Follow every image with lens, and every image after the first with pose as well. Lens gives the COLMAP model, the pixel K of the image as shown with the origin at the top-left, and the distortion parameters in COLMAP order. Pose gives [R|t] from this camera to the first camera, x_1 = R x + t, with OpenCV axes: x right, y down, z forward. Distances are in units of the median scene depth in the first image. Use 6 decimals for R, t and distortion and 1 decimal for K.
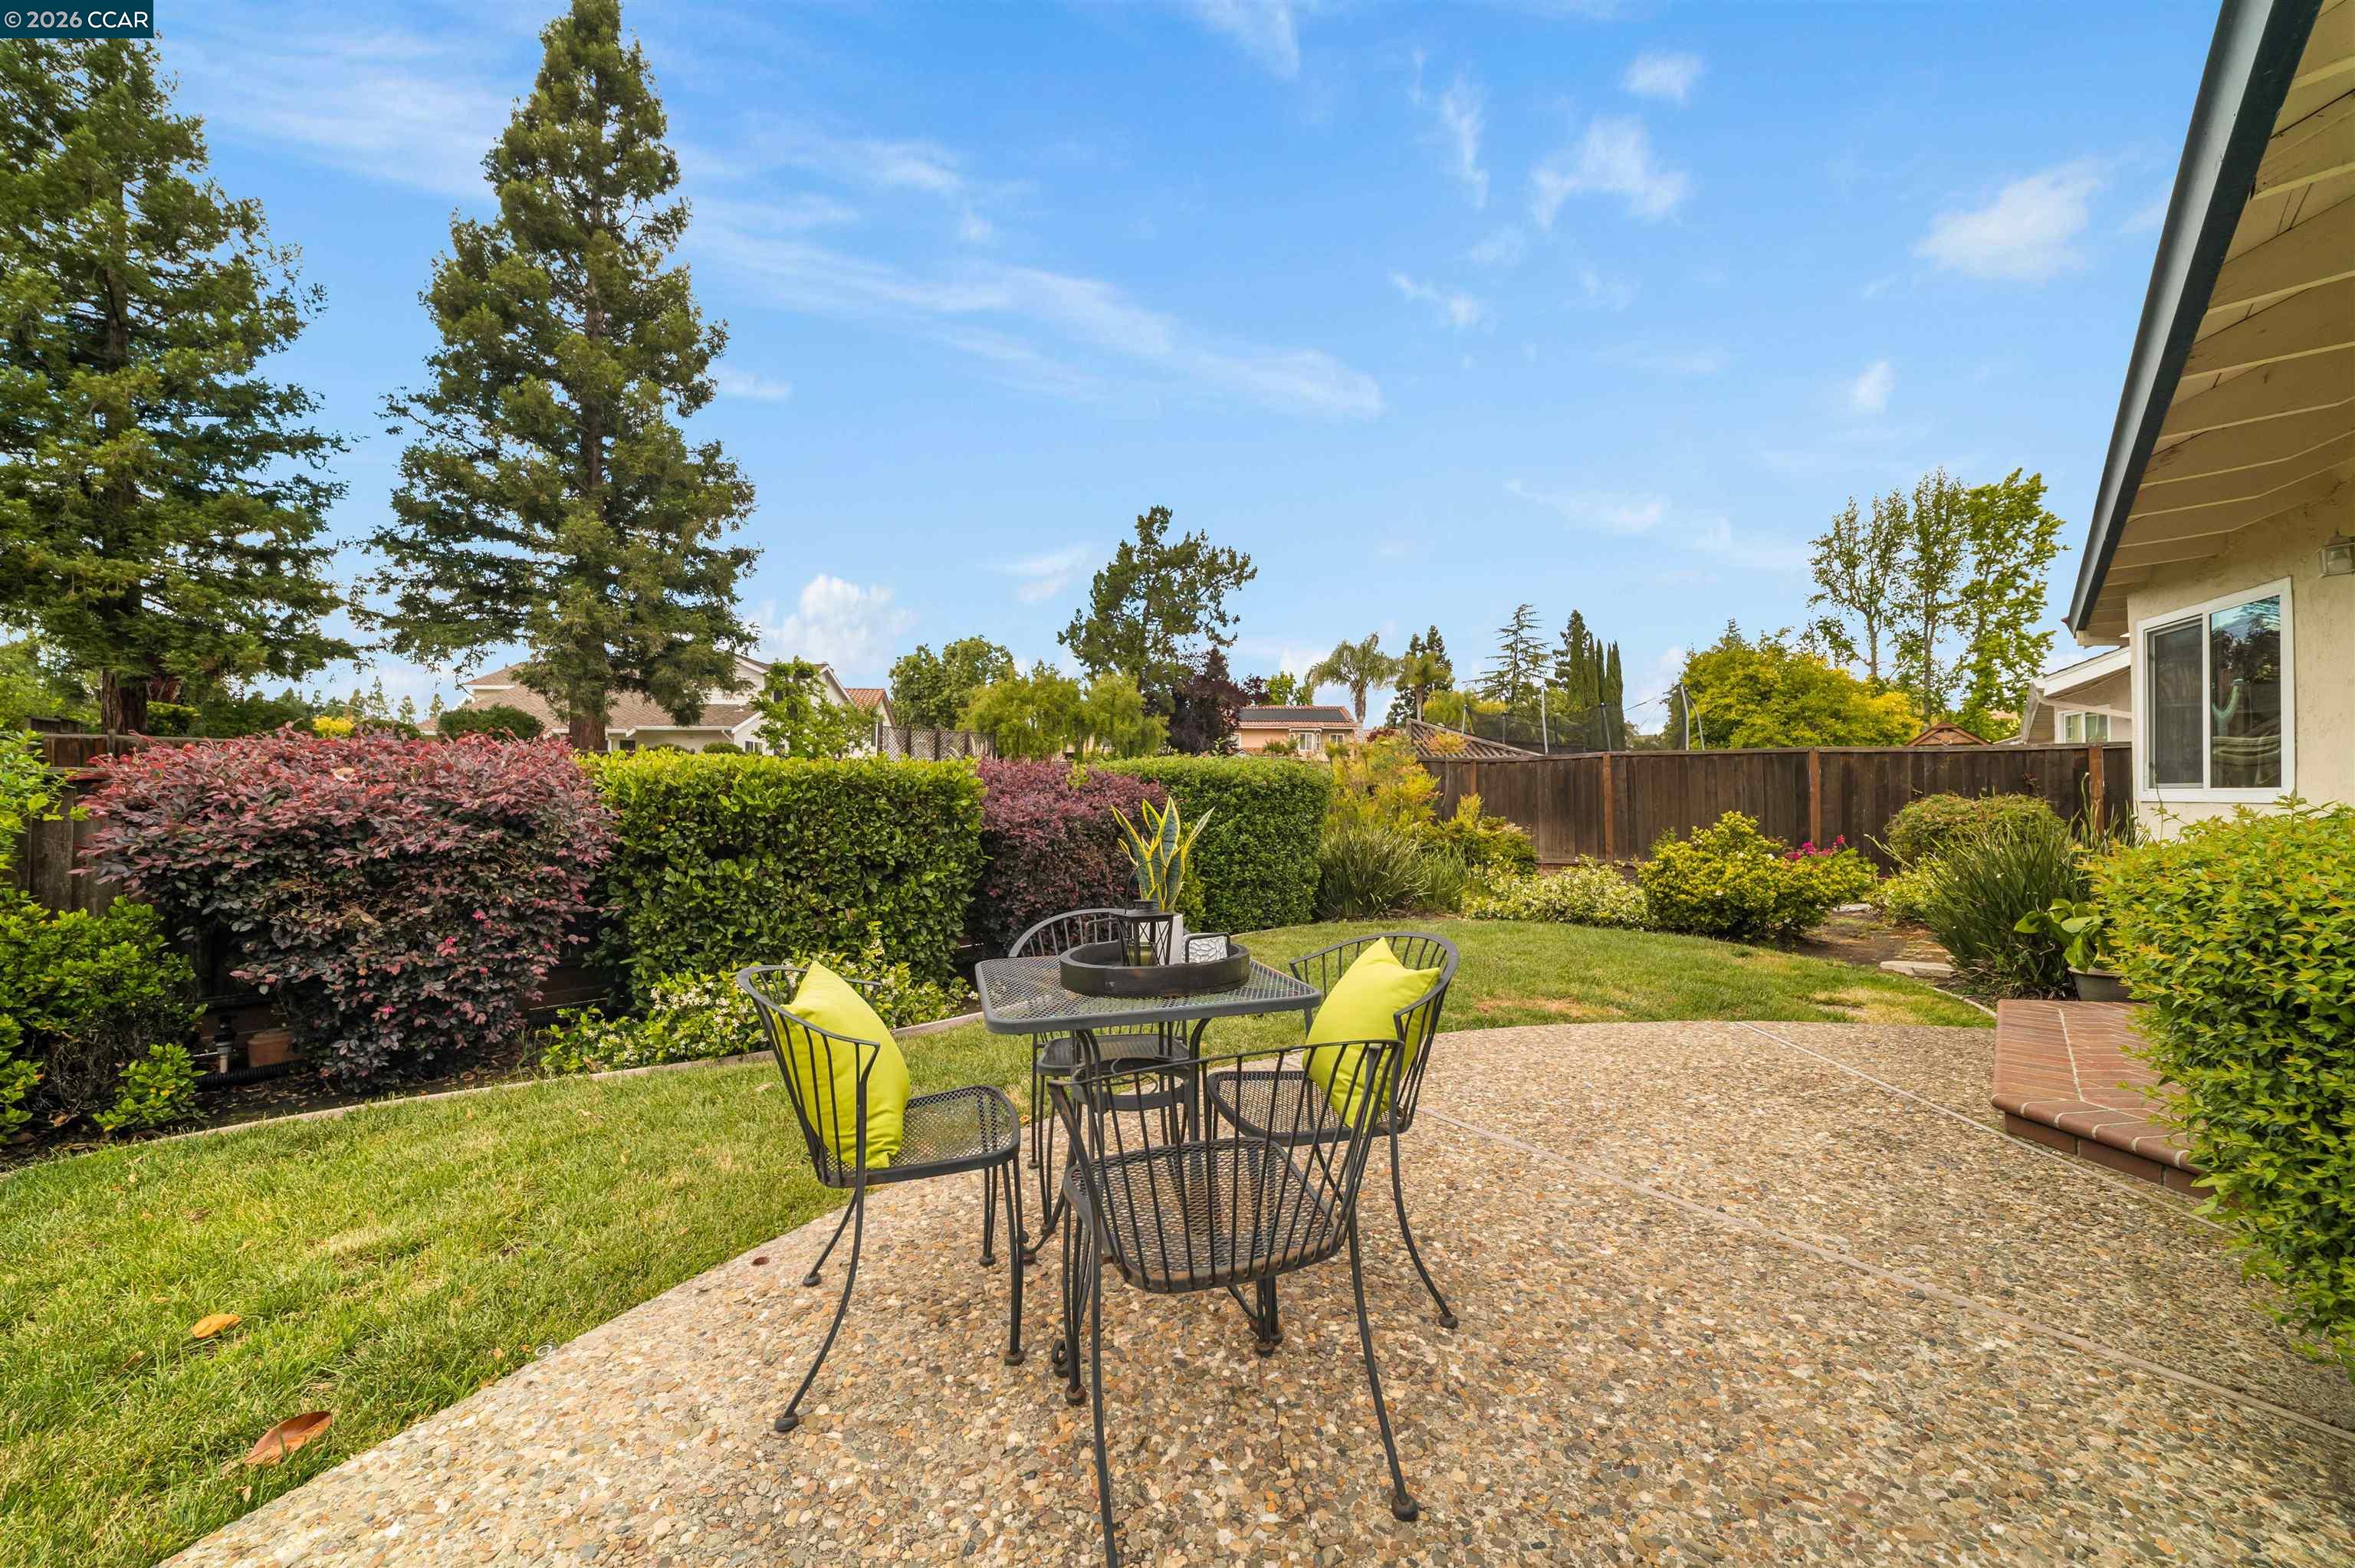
lens RADIAL K [[841.6, 0, 1163.3], [0, 841.6, 786.6], [0, 0, 1]] dist [0.003358, 0.000038]
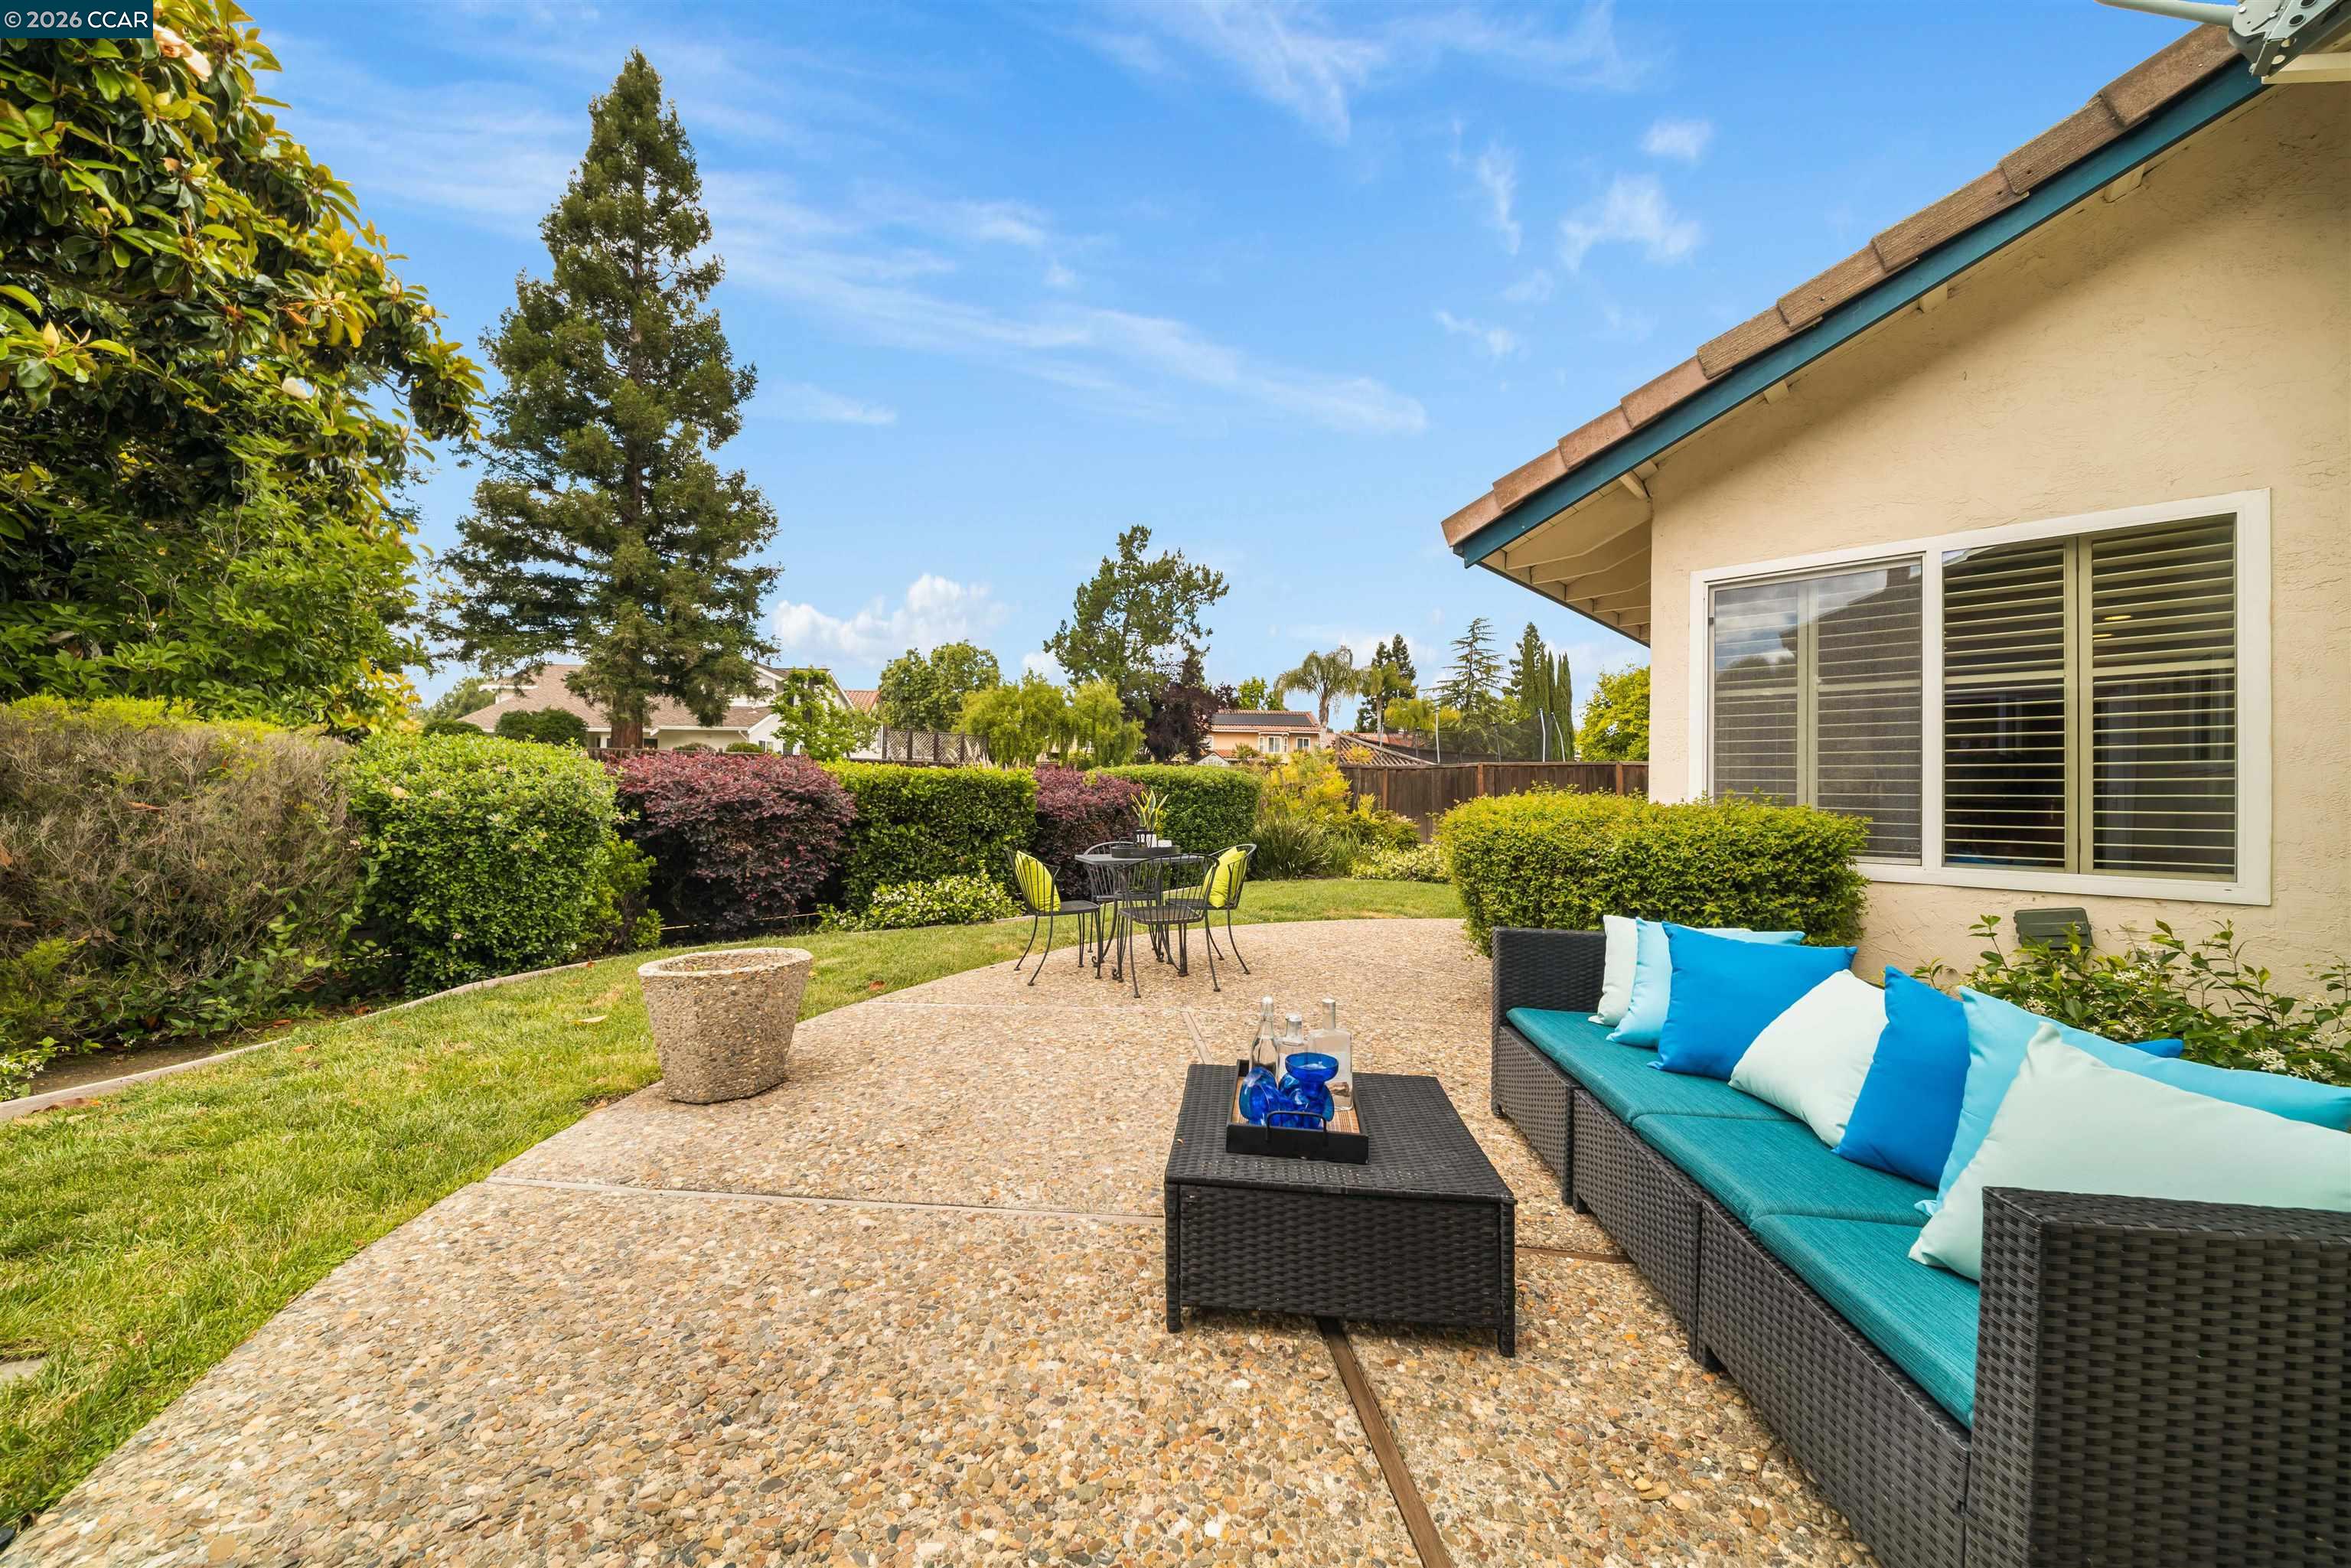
lens RADIAL K [[840.3, 0, 1161.3], [0, 840.3, 786.6], [0, 0, 1]] dist [0.003358, 0.000038]
pose [[0.999620, 0.009032, 0.026048, -0.002355], [-0.009059, 0.999959, 0.000921, -0.000133], [-0.026039, -0.001156, 0.999660, -0.123926]]
